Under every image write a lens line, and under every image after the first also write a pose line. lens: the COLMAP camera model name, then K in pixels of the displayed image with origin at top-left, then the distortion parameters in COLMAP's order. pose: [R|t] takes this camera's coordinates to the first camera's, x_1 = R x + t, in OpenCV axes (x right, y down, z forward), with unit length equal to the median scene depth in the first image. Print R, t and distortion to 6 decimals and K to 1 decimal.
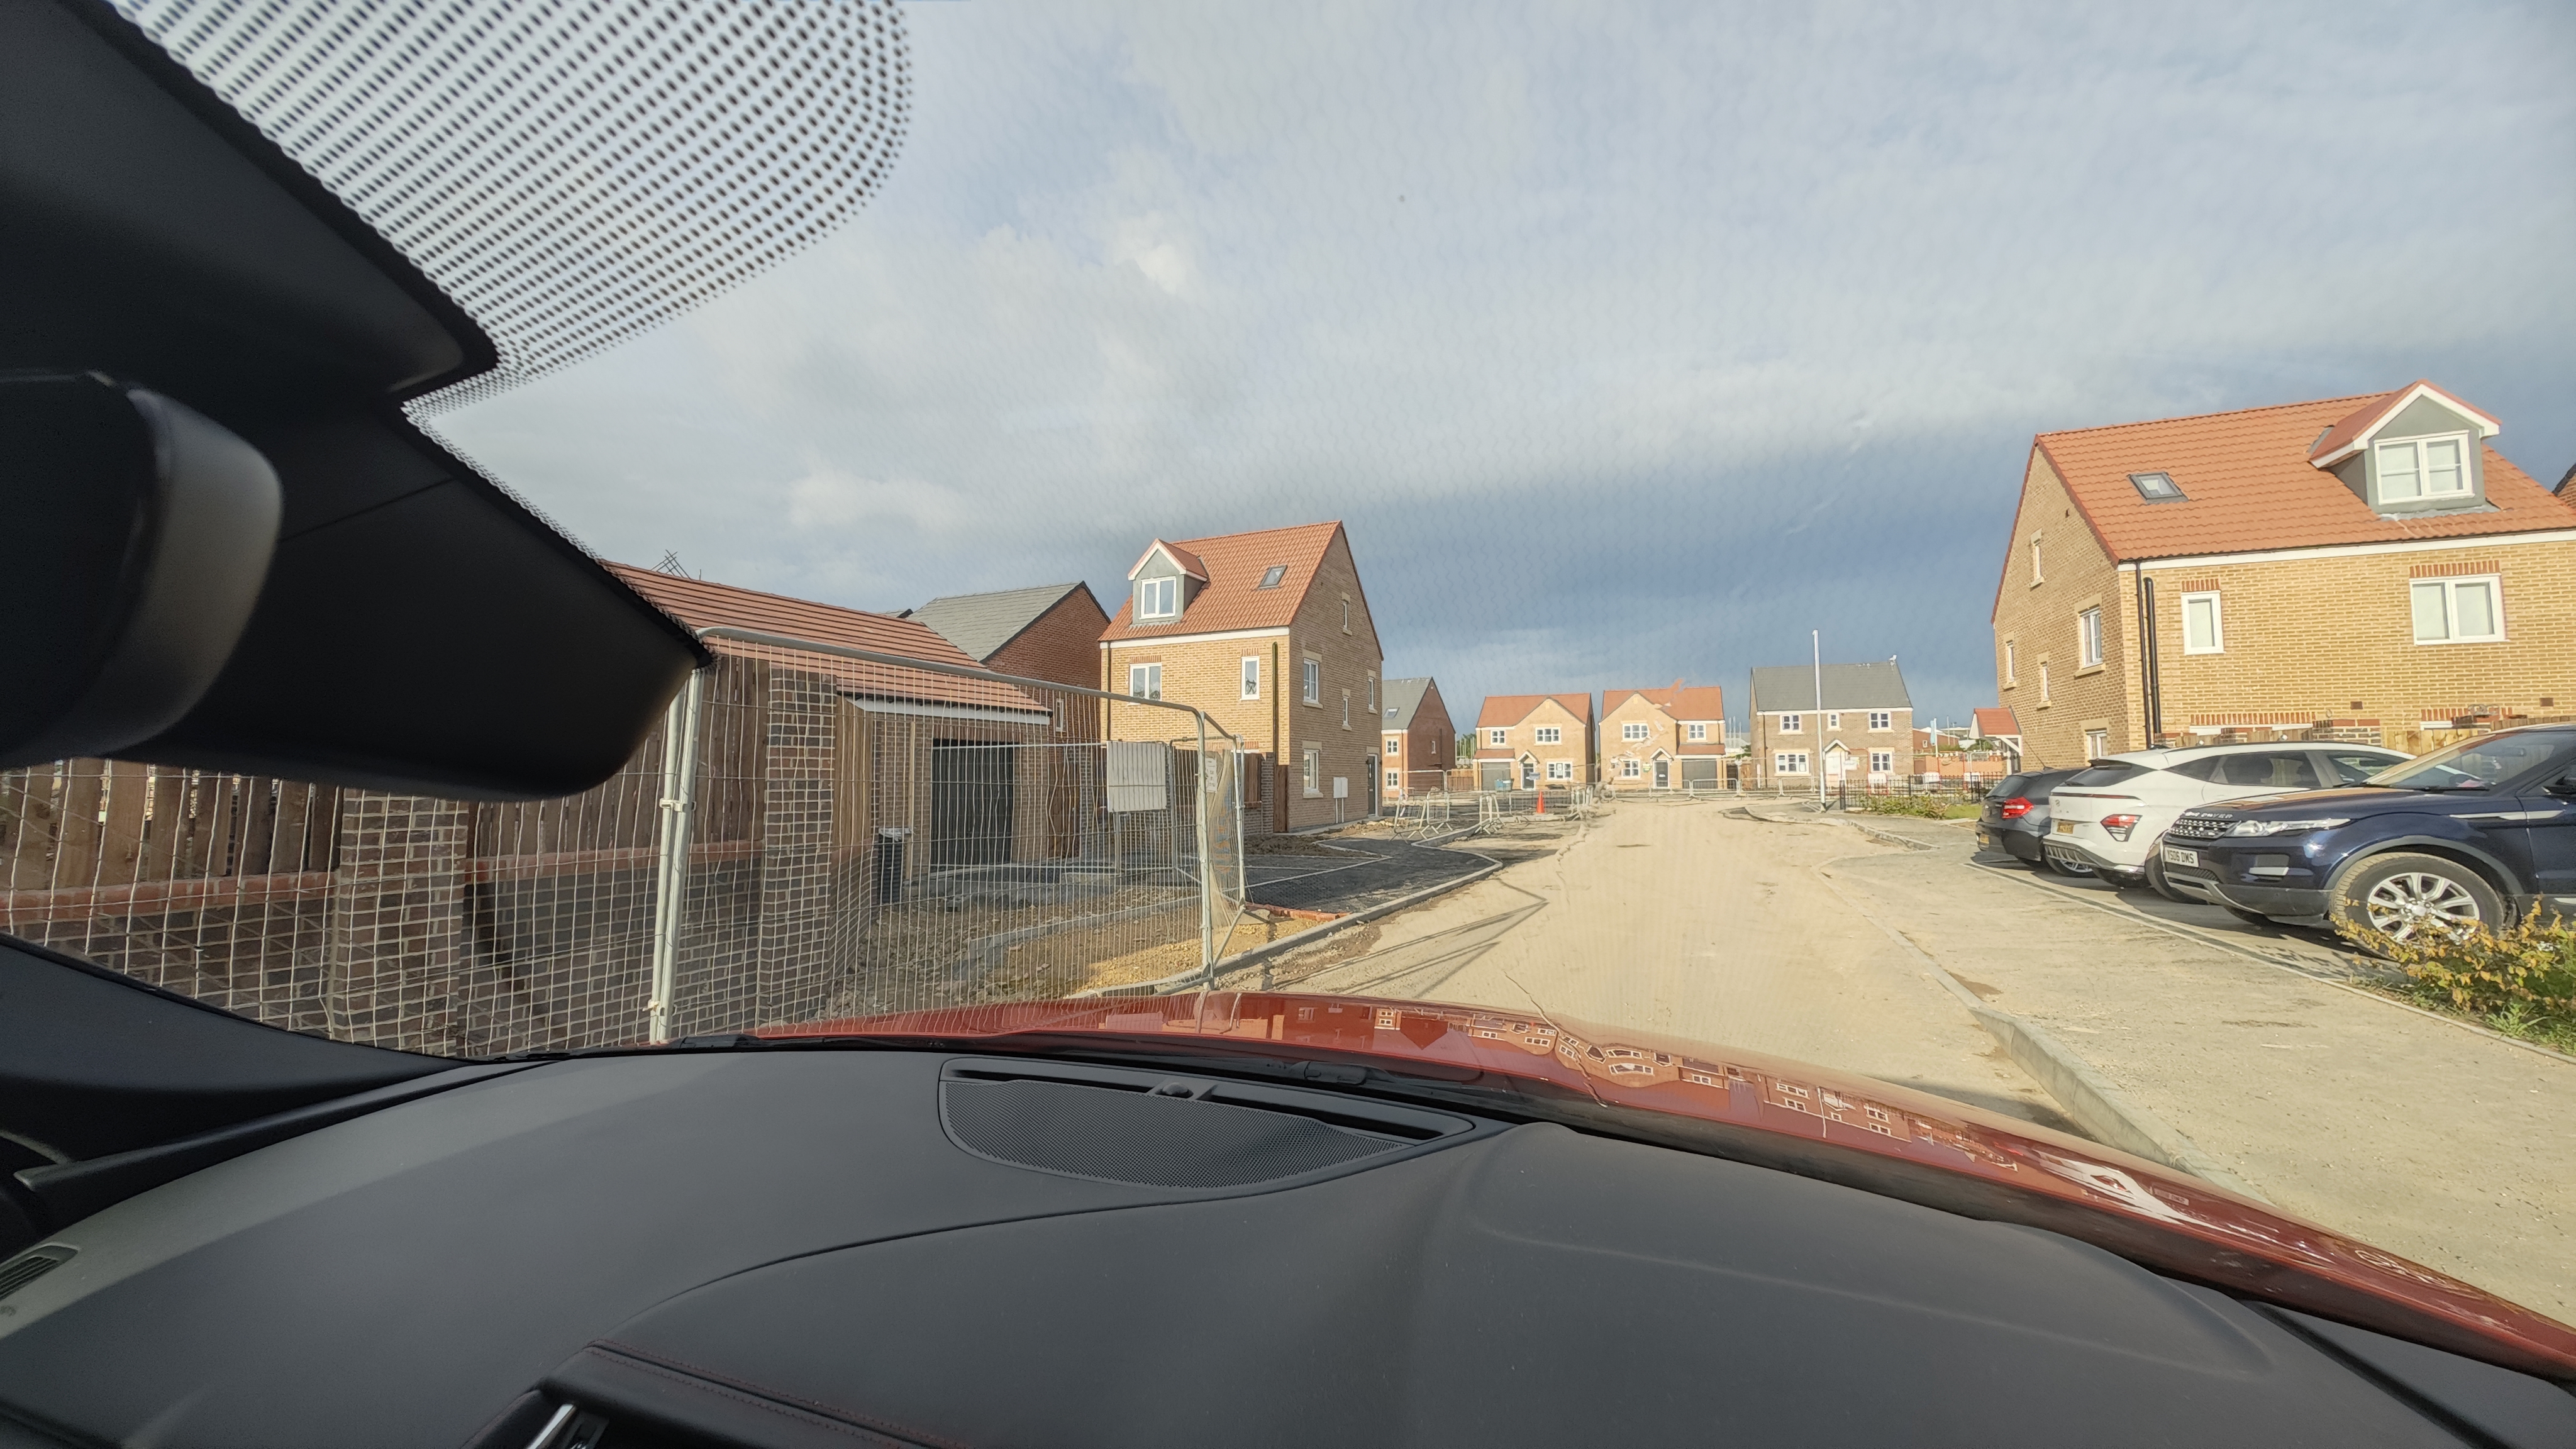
lens RADIAL K [[901.0, 0, 1296.8], [0, 901.0, 720.7], [0, 0, 1]] dist [0.006221, -0.000755]
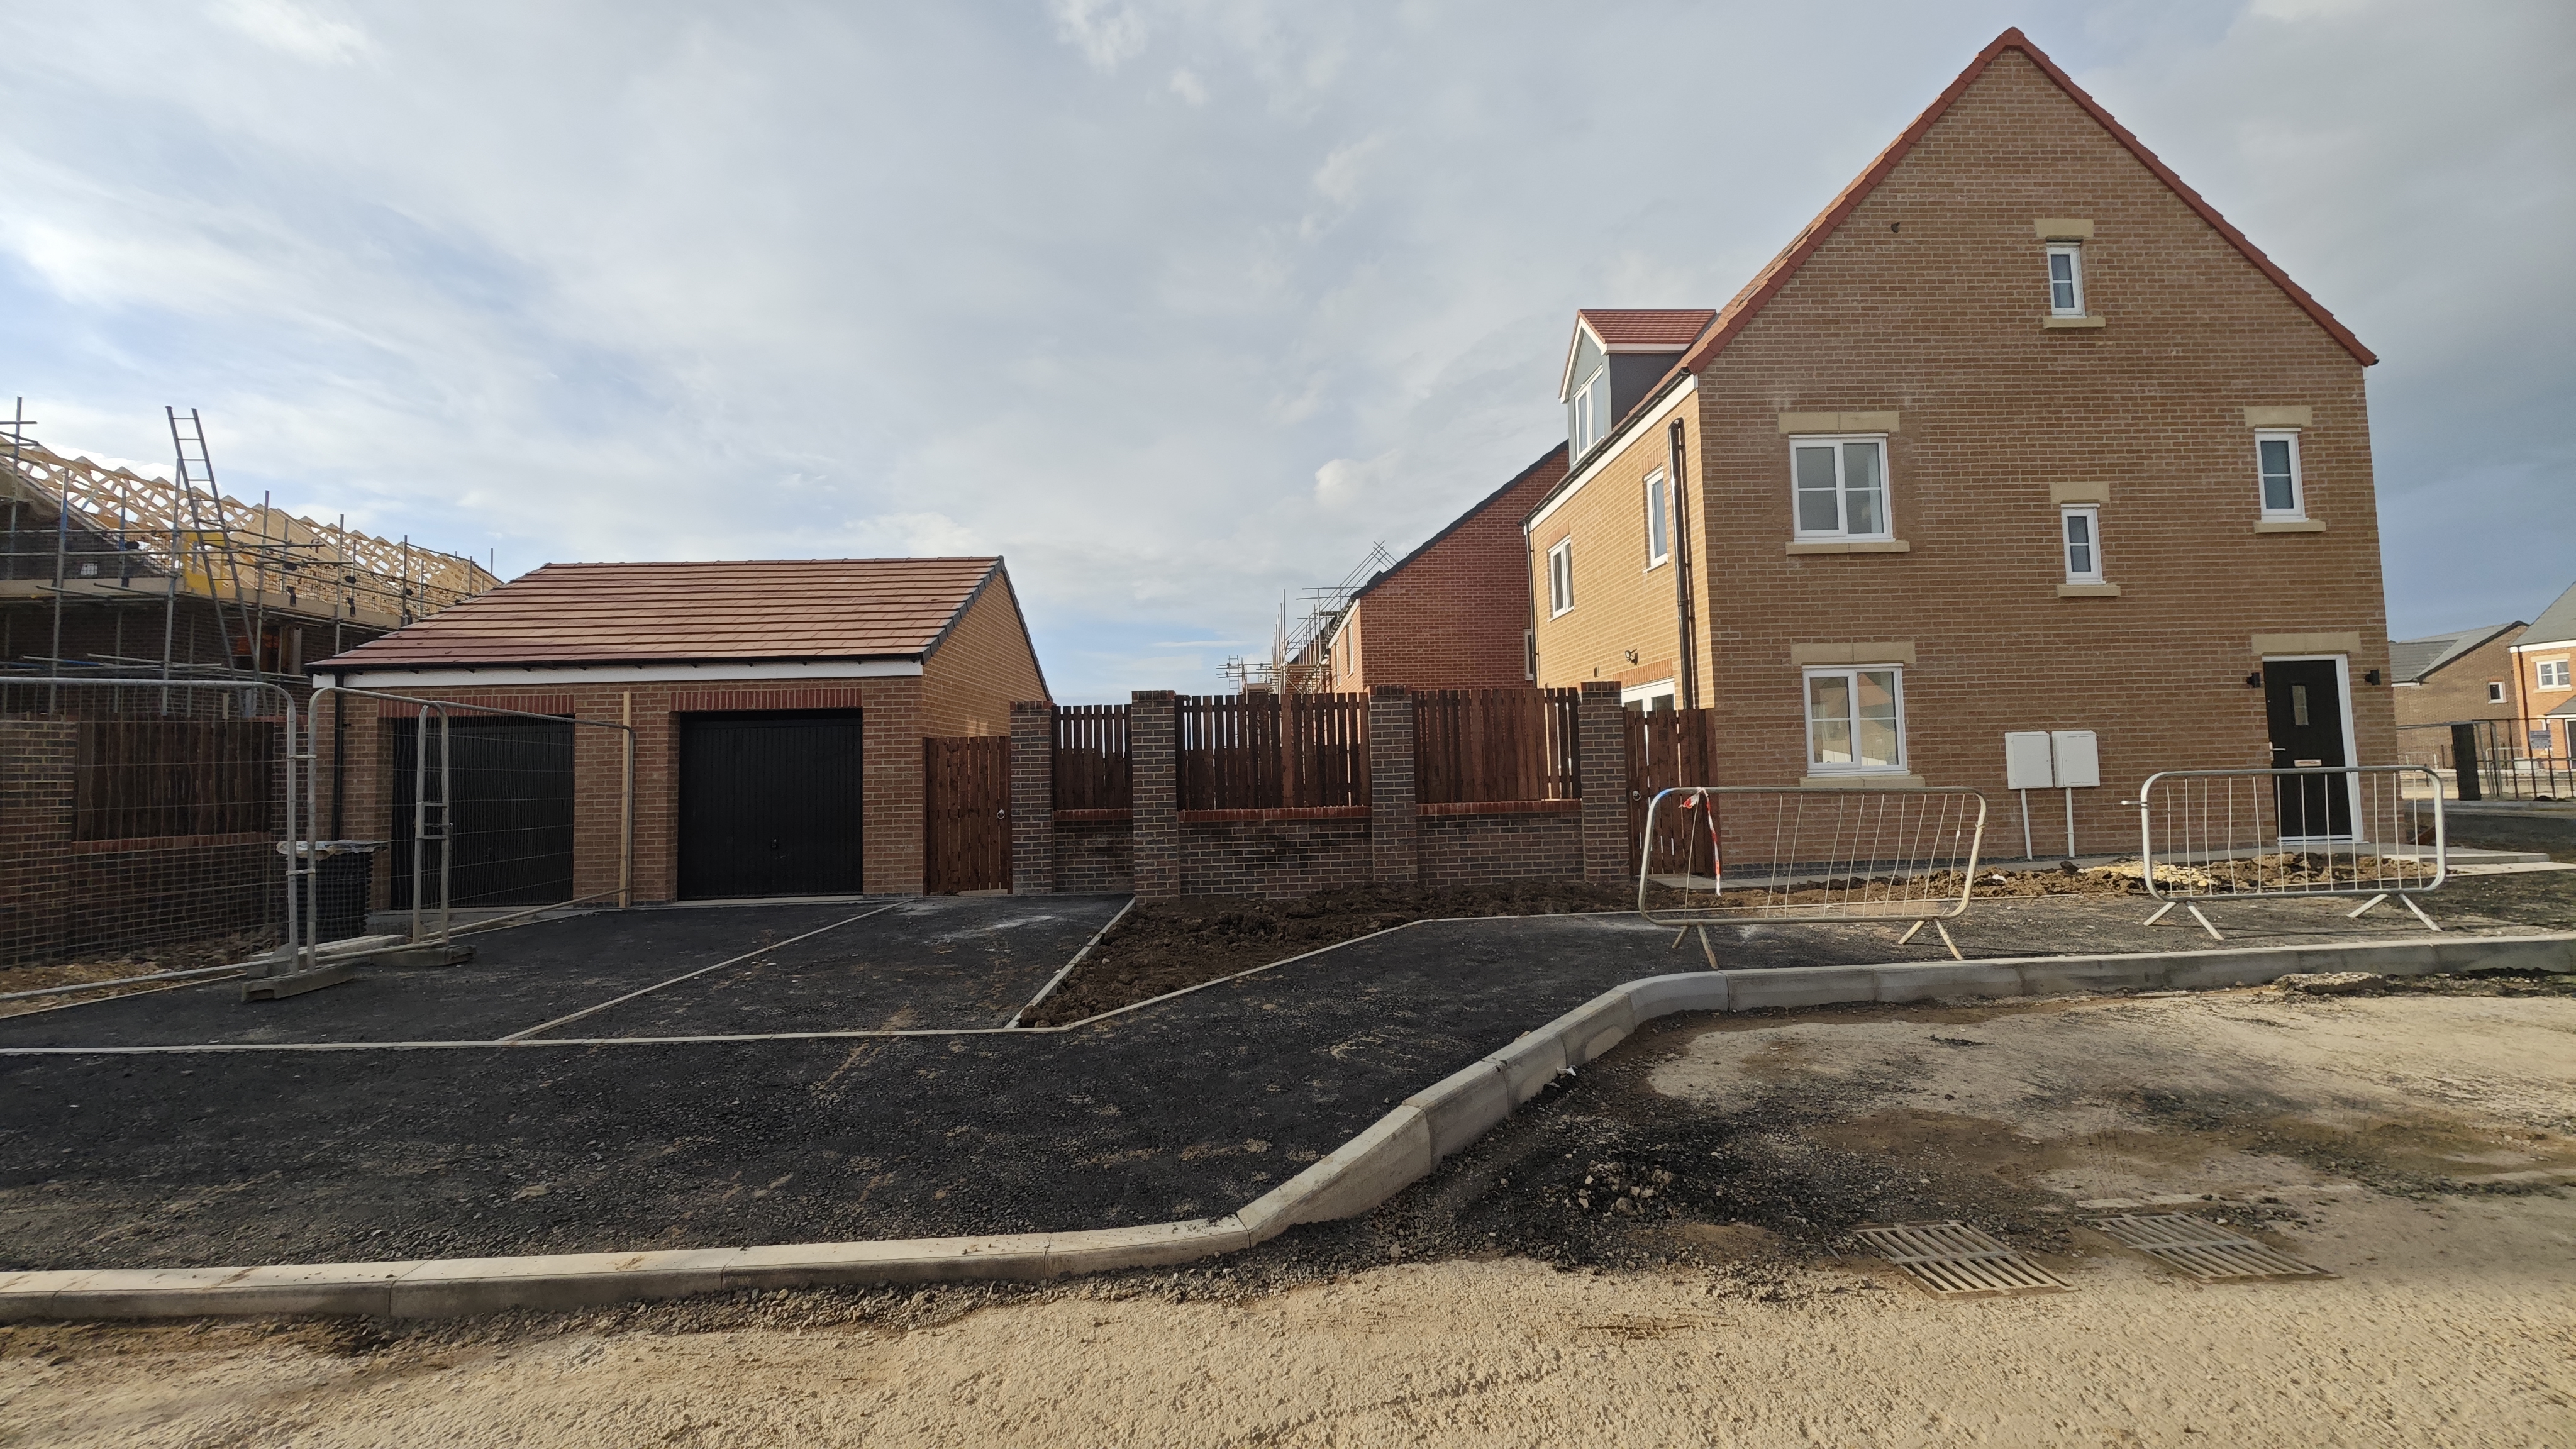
lens RADIAL K [[901.0, 0, 1263.3], [0, 901.0, 722.2], [0, 0, 1]] dist [0.006221, -0.000755]
pose [[0.452686, -0.059116, -0.889708, 0.248991], [0.081427, 0.996371, -0.024773, 0.046945], [0.887944, -0.061232, 0.455857, 0.614900]]
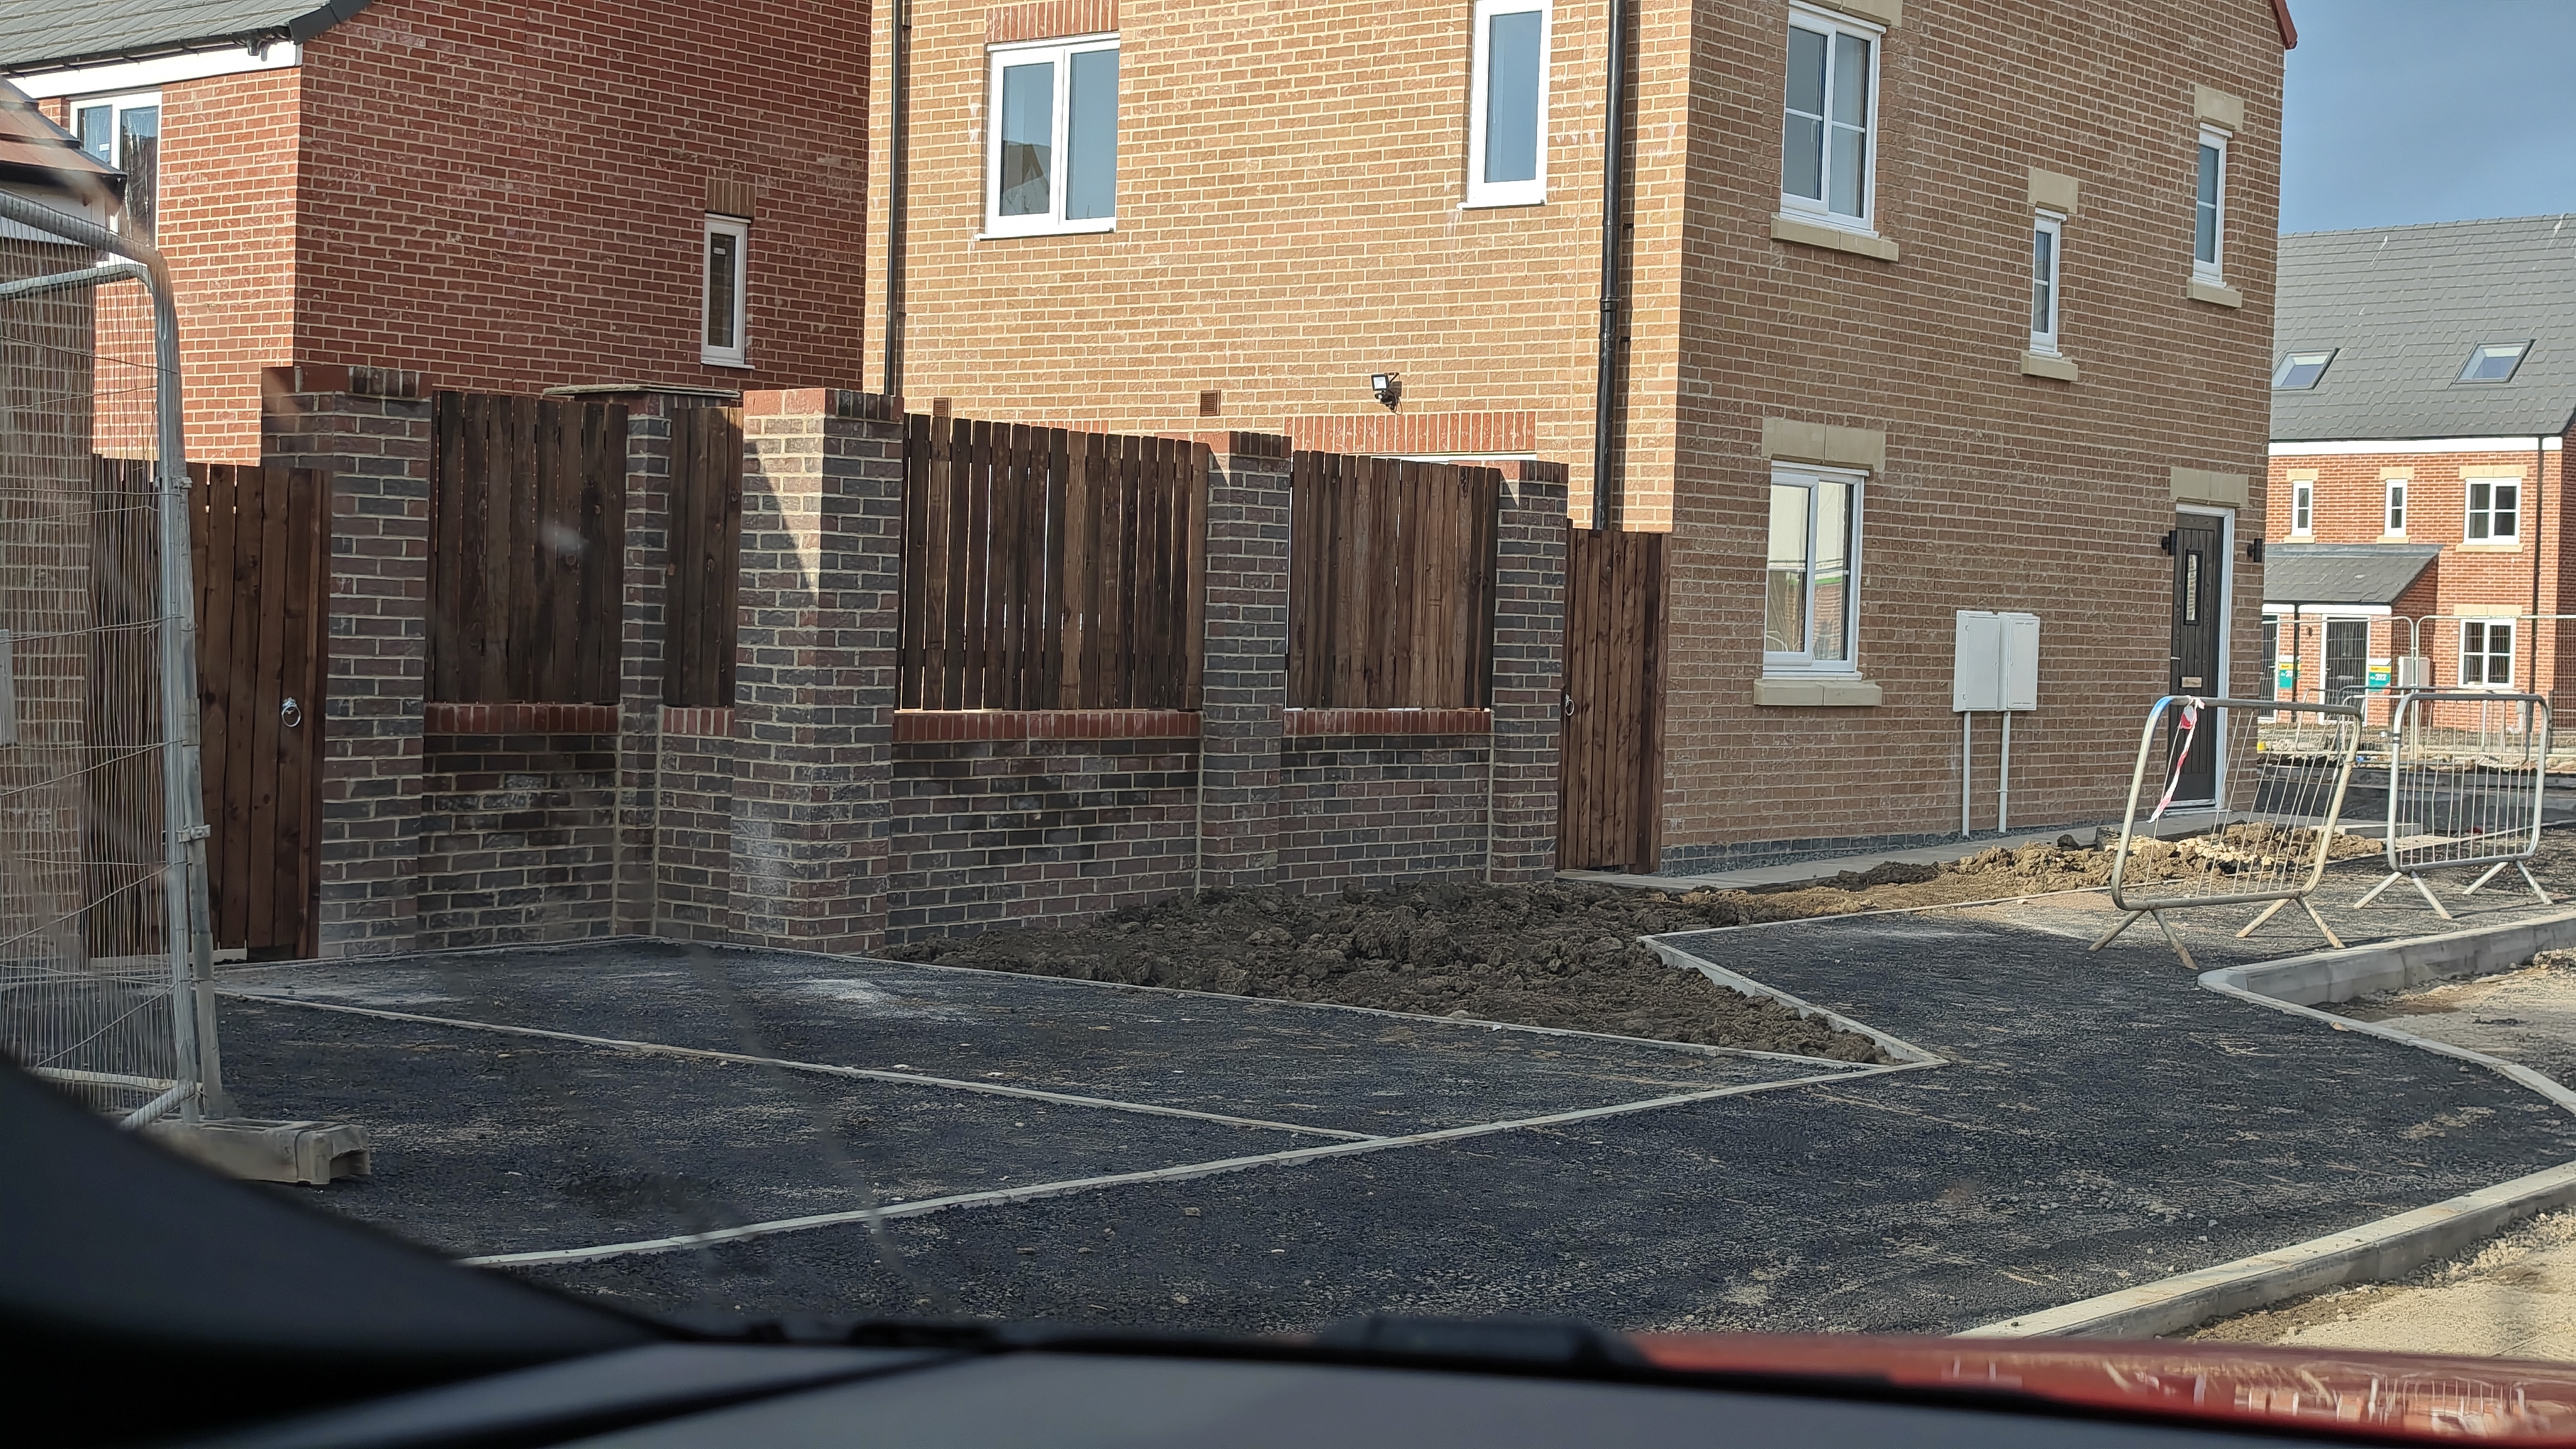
lens RADIAL K [[3441.7, 0, 1352.1], [0, 3441.7, 660.3], [0, 0, 1]] dist [0.126908, 0.000000]
pose [[0.972728, 0.033714, -0.229488, 0.094340], [-0.017132, 0.997121, 0.073870, 0.021021], [0.231317, -0.067924, 0.970504, 0.234453]]
